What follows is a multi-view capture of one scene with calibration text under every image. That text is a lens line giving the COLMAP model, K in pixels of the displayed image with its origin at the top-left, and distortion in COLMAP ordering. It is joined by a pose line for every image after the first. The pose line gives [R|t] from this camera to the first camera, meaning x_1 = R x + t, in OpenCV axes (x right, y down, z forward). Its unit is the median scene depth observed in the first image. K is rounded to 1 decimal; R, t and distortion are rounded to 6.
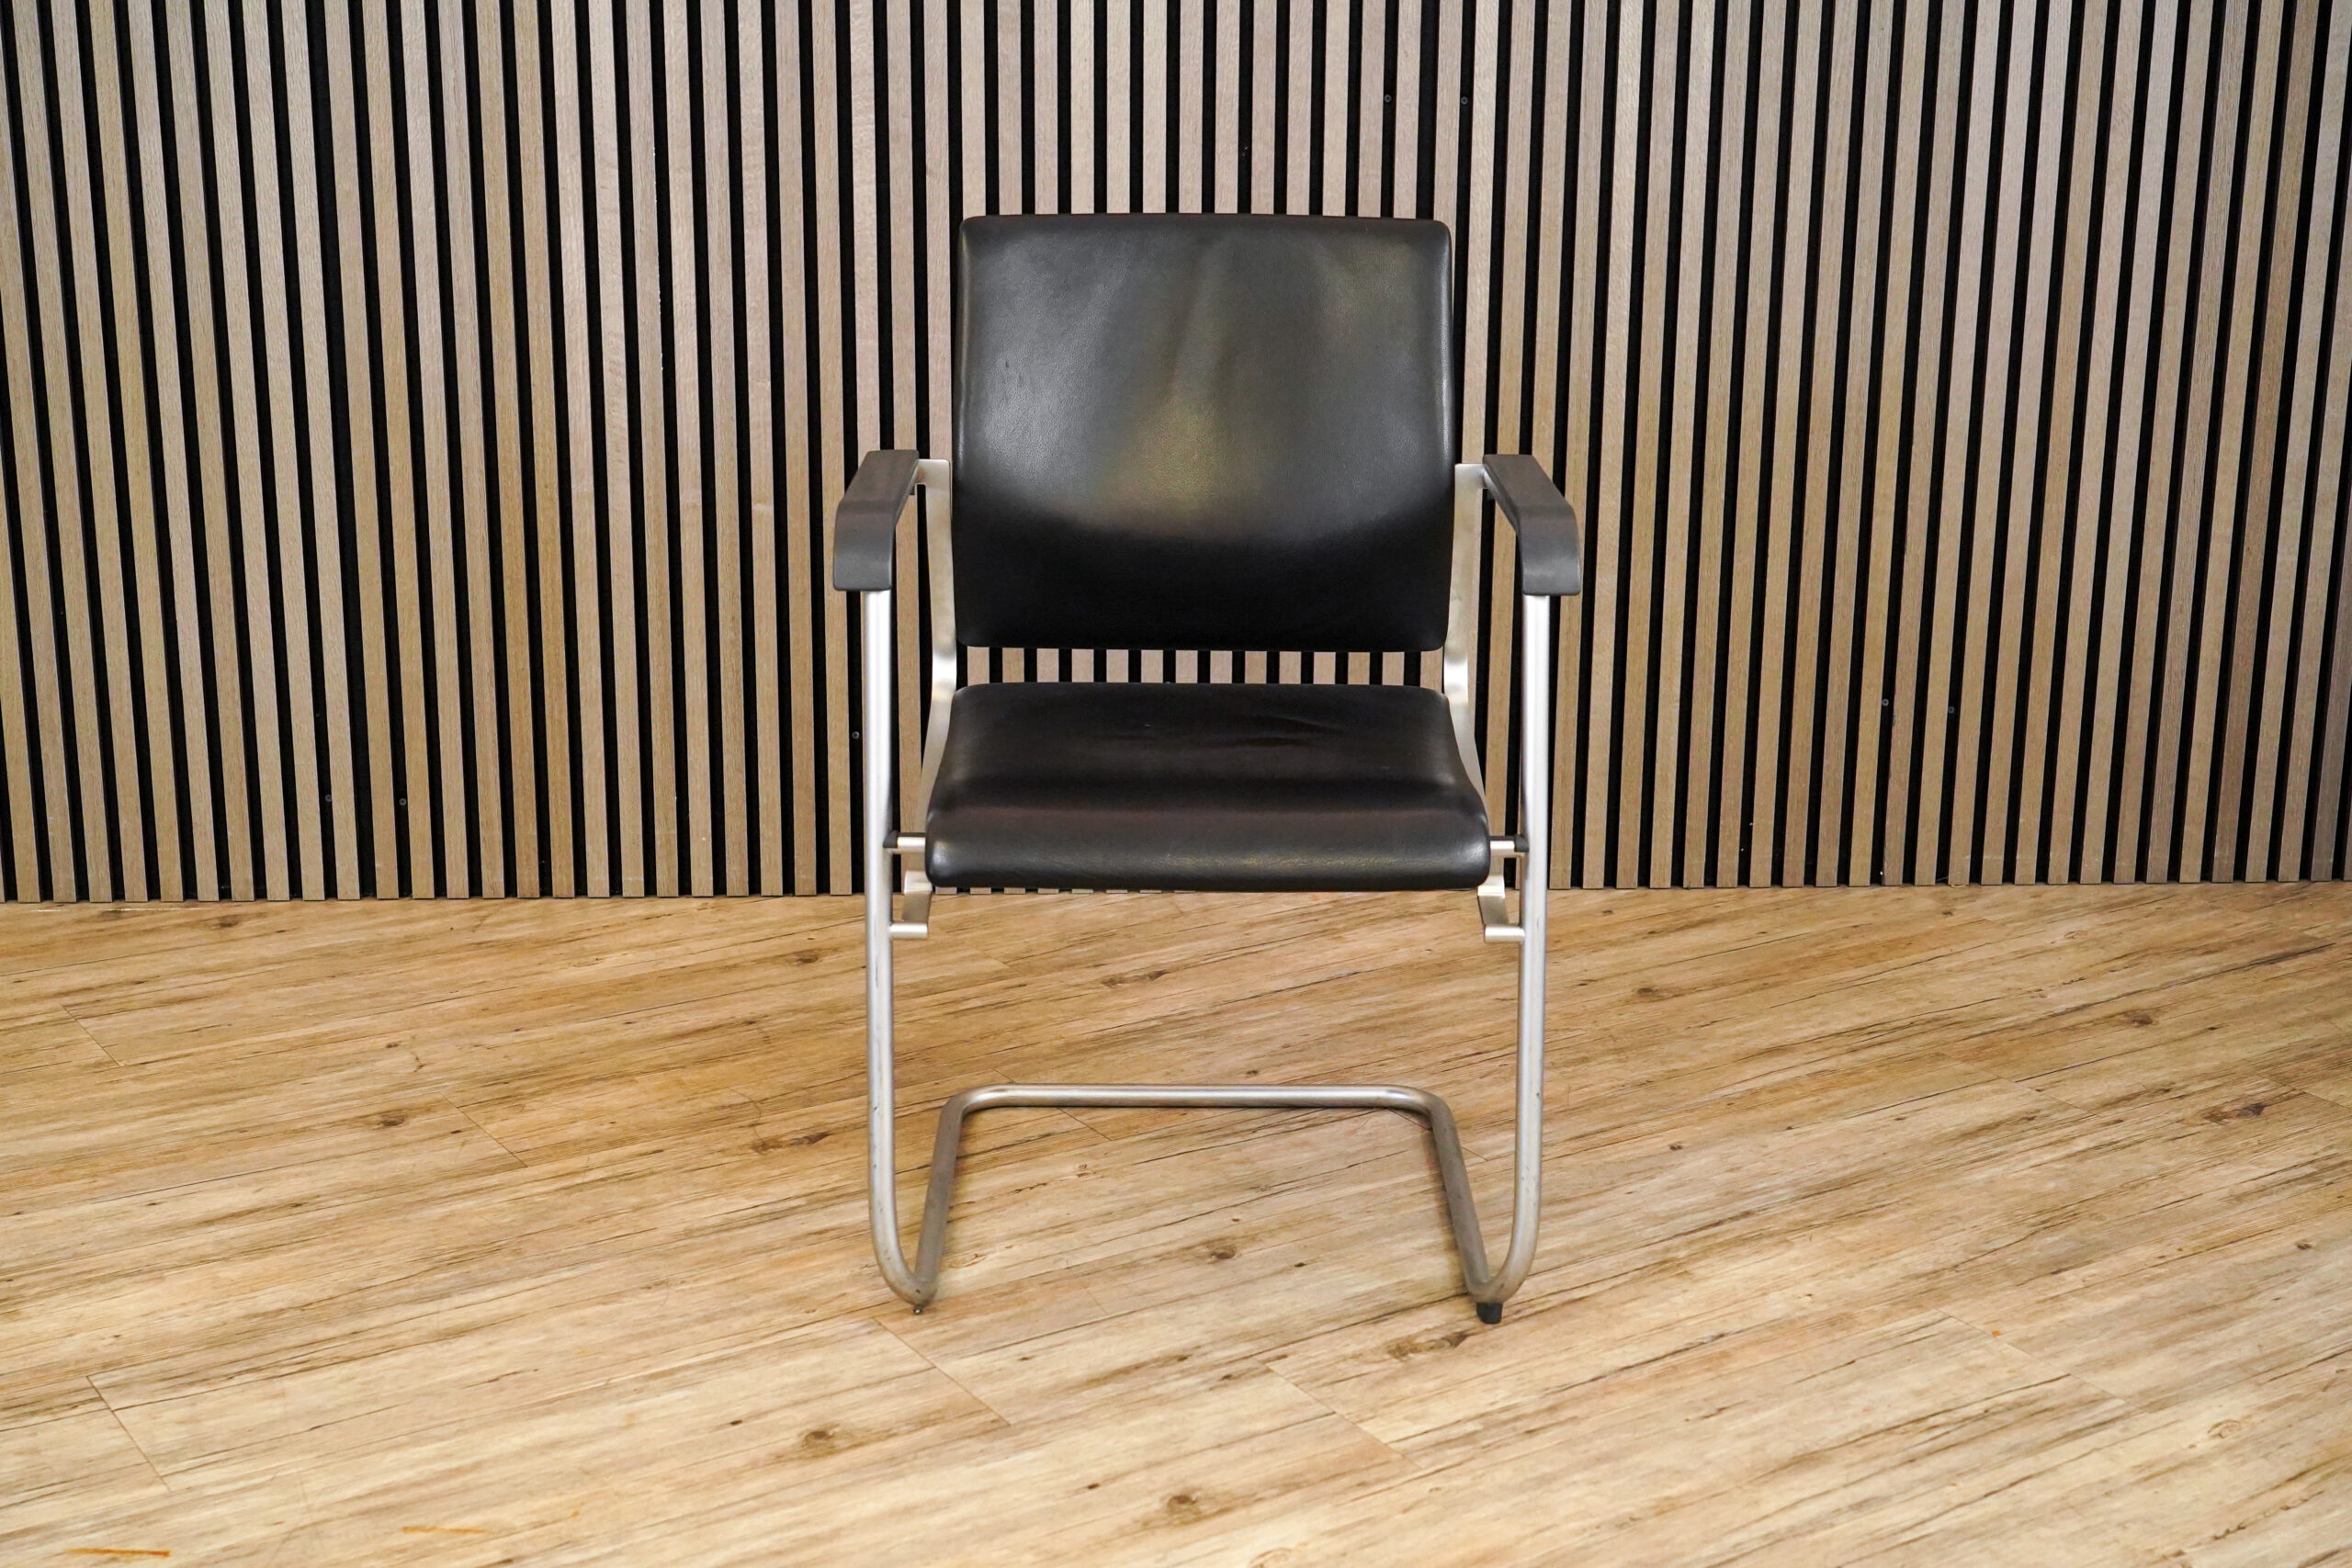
lens RADIAL K [[3200.5, 0, 1174.3], [0, 3200.5, 786.5], [0, 0, 1]] dist [0.018146, 0.000000]
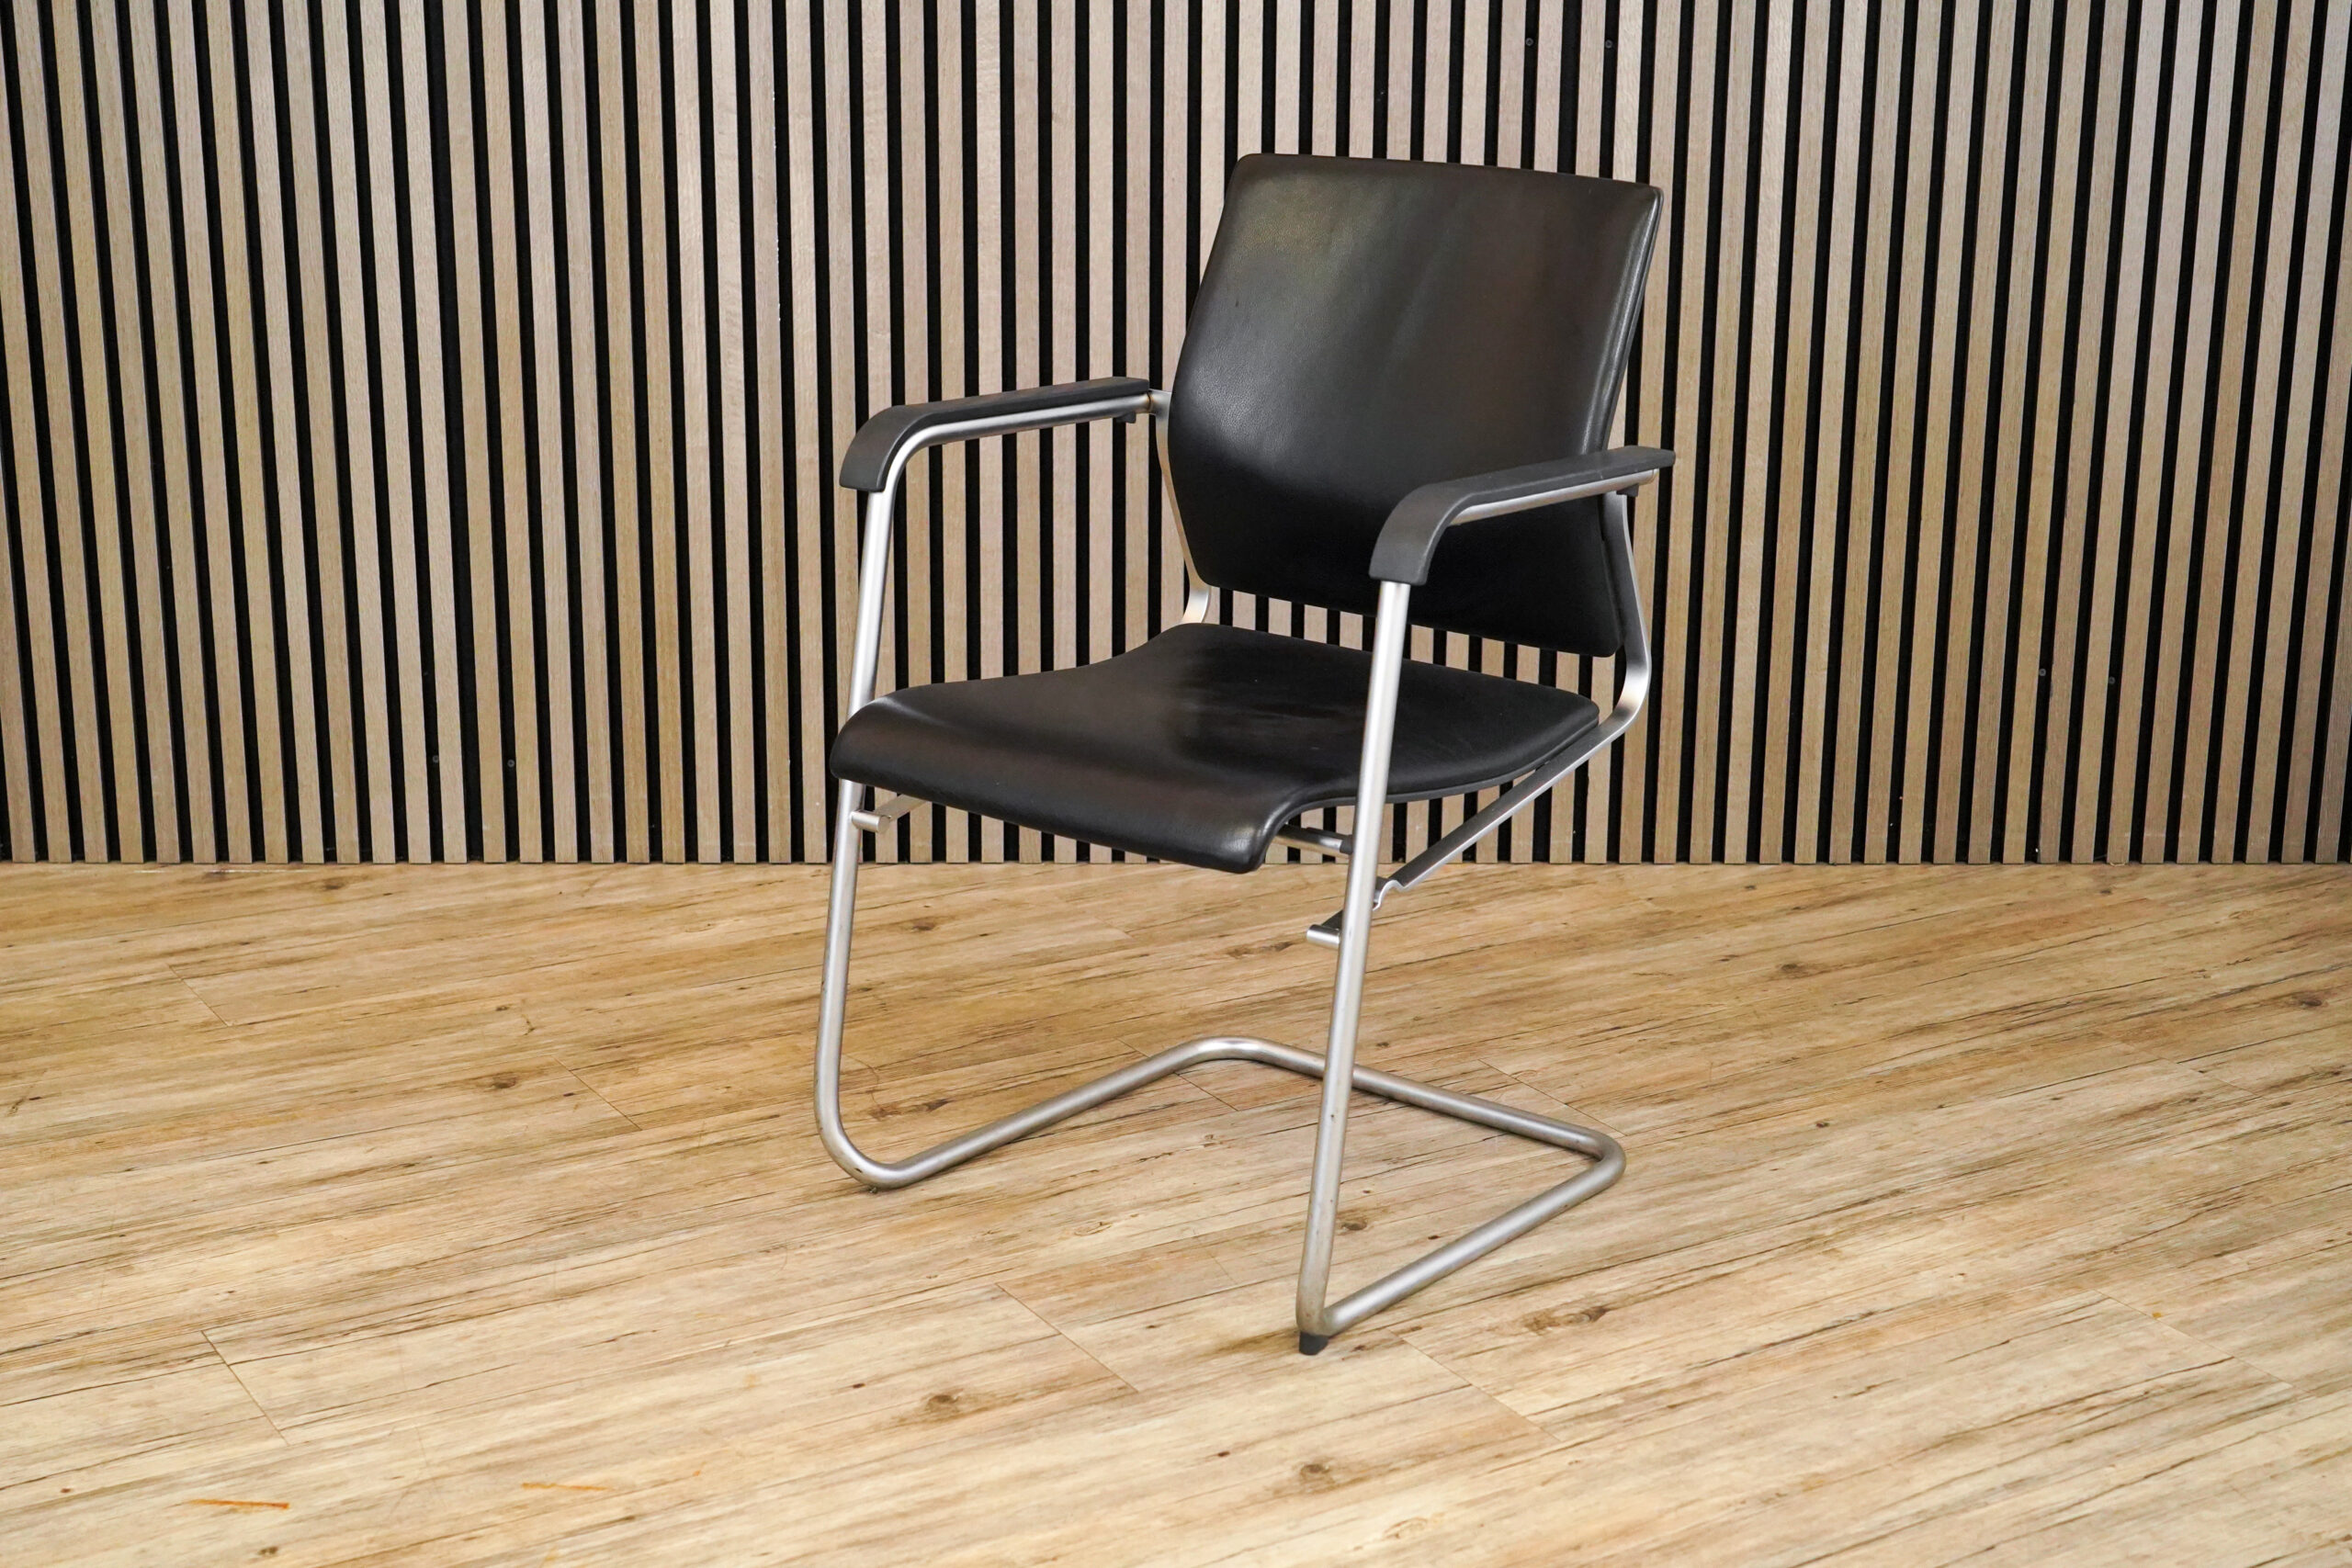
lens RADIAL K [[3337.0, 0, 1178.9], [0, 3337.0, 784.8], [0, 0, 1]] dist [0.018121, 0.000000]
pose [[0.999456, 0.007816, -0.032033, -0.006138], [-0.007746, 0.999967, 0.002305, 0.009549], [0.032050, -0.002056, 0.999484, -0.013619]]
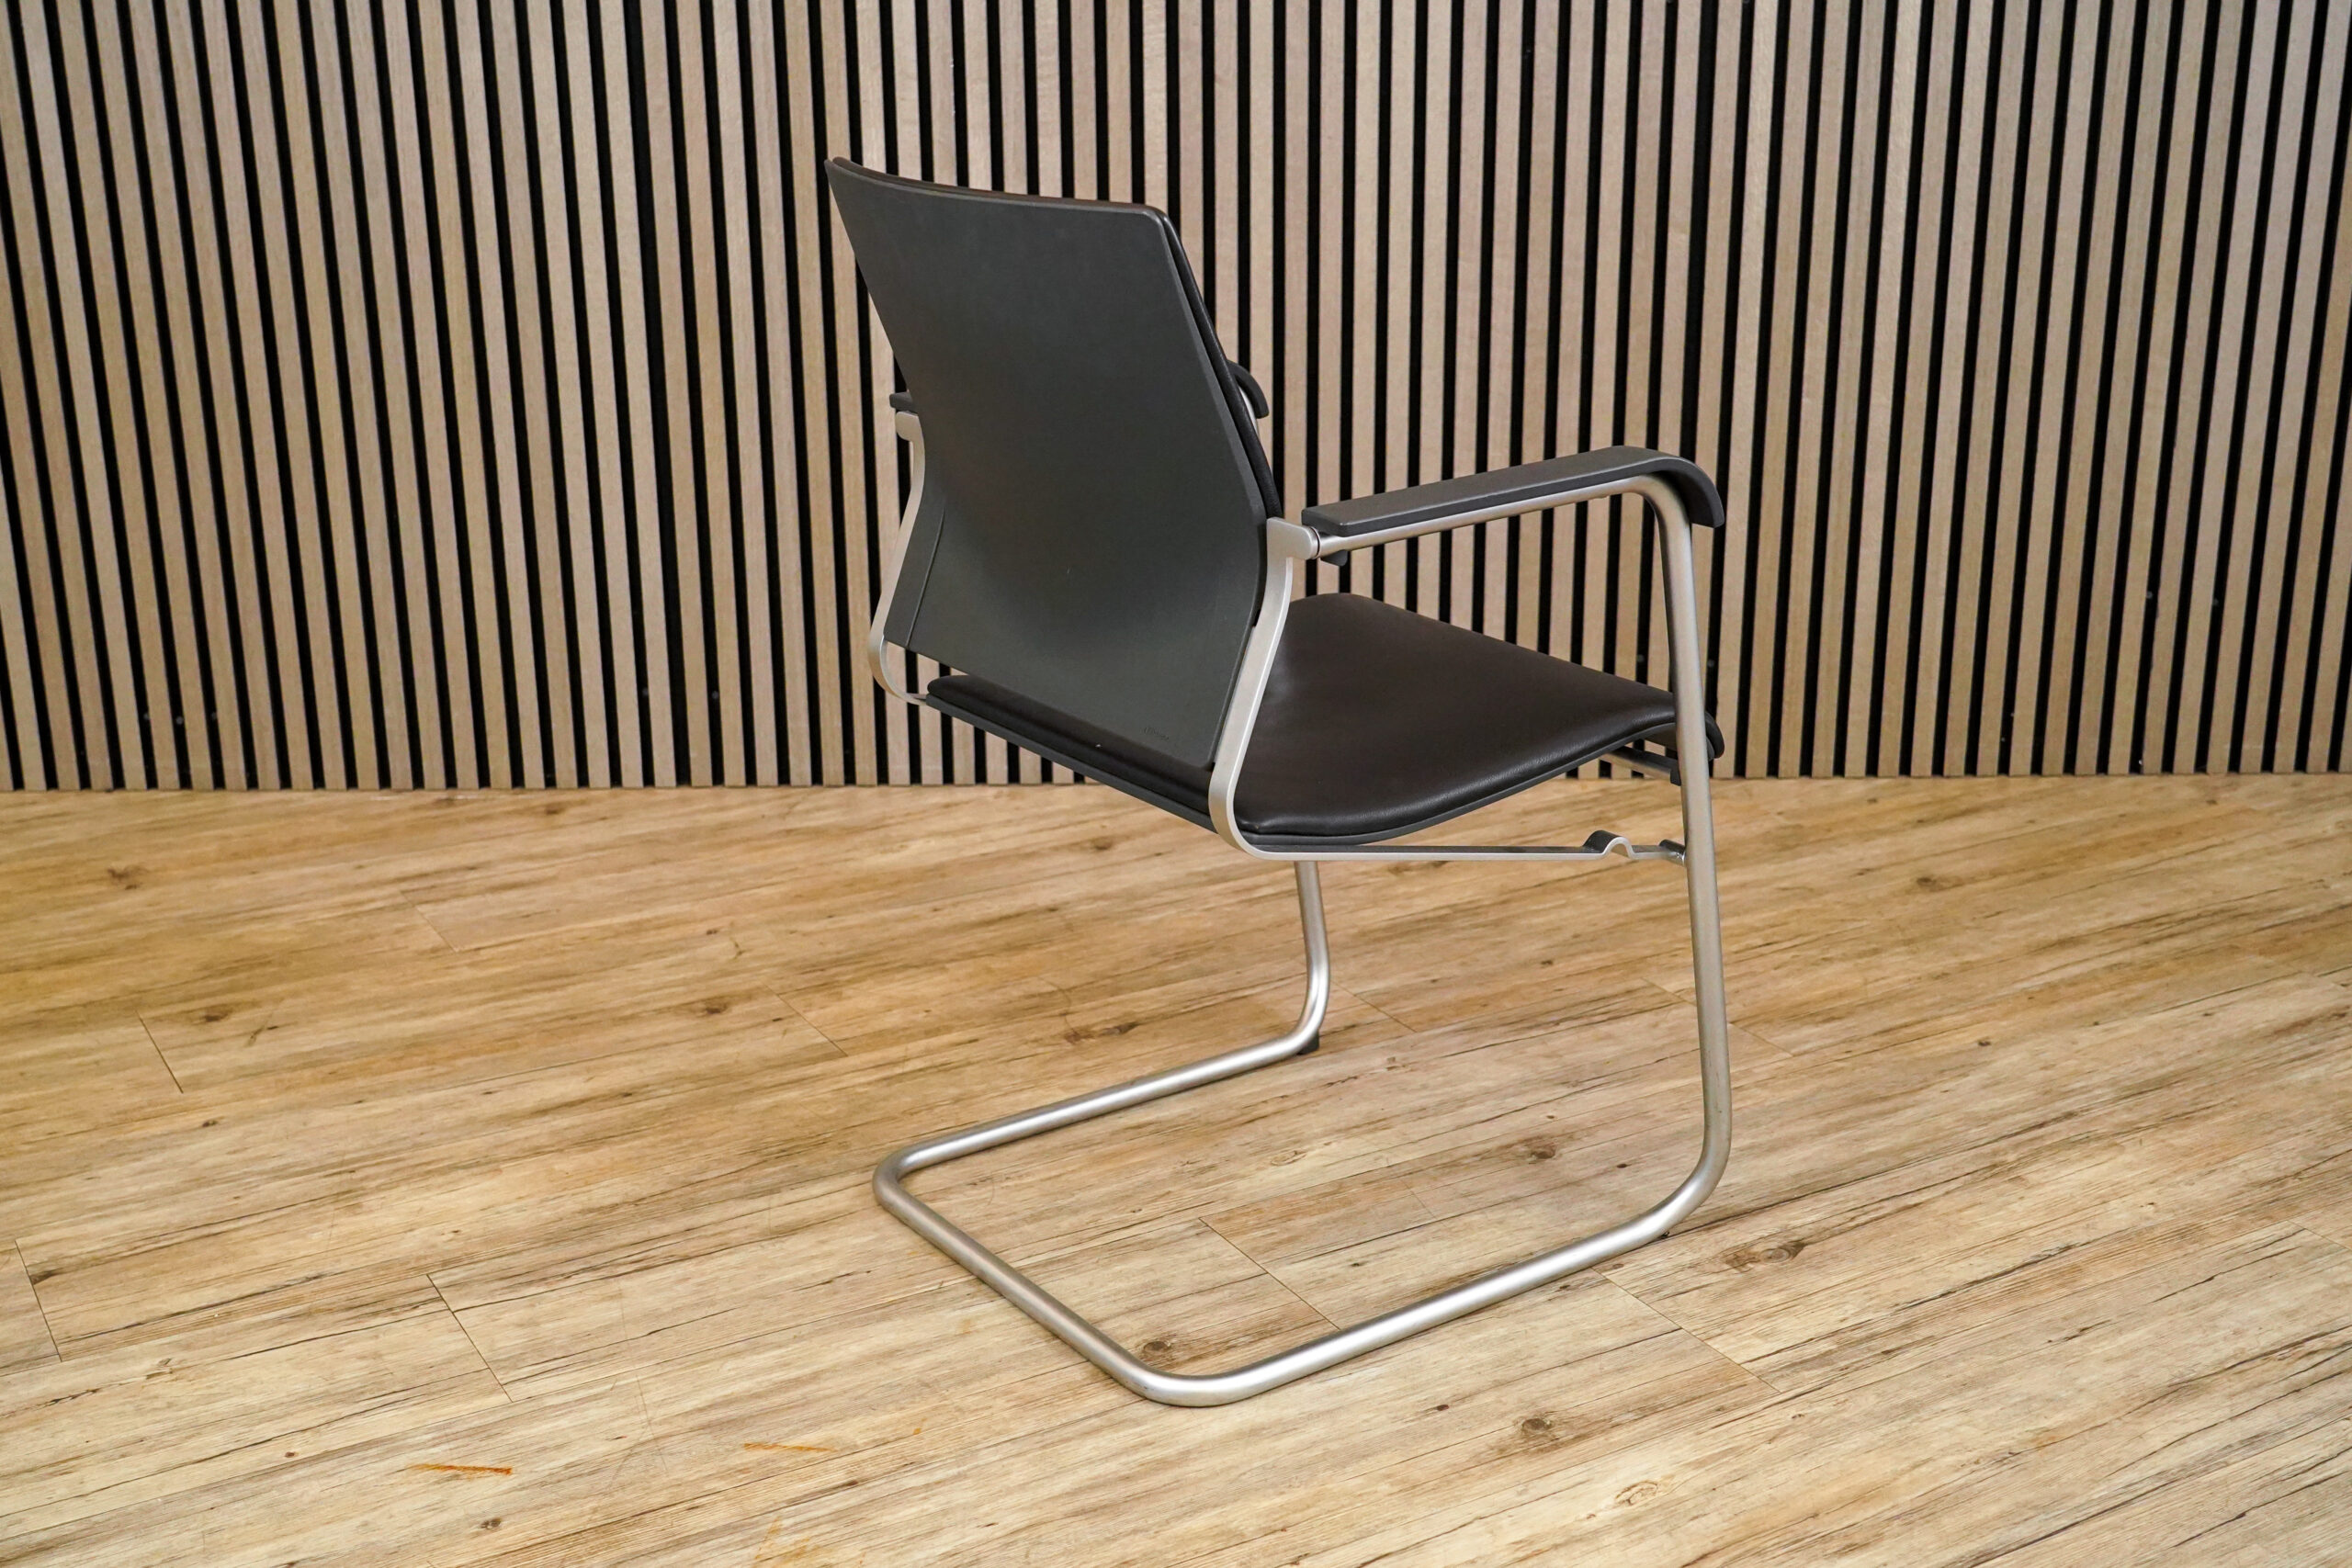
lens RADIAL K [[2775.2, 0, 1180.0], [0, 2775.2, 789.4], [0, 0, 1]] dist [0.031417, 0.000000]
pose [[0.998123, 0.000914, -0.061231, -0.041627], [0.001762, 0.999046, 0.043635, -0.004850], [0.061212, -0.043661, 0.997169, 0.125503]]
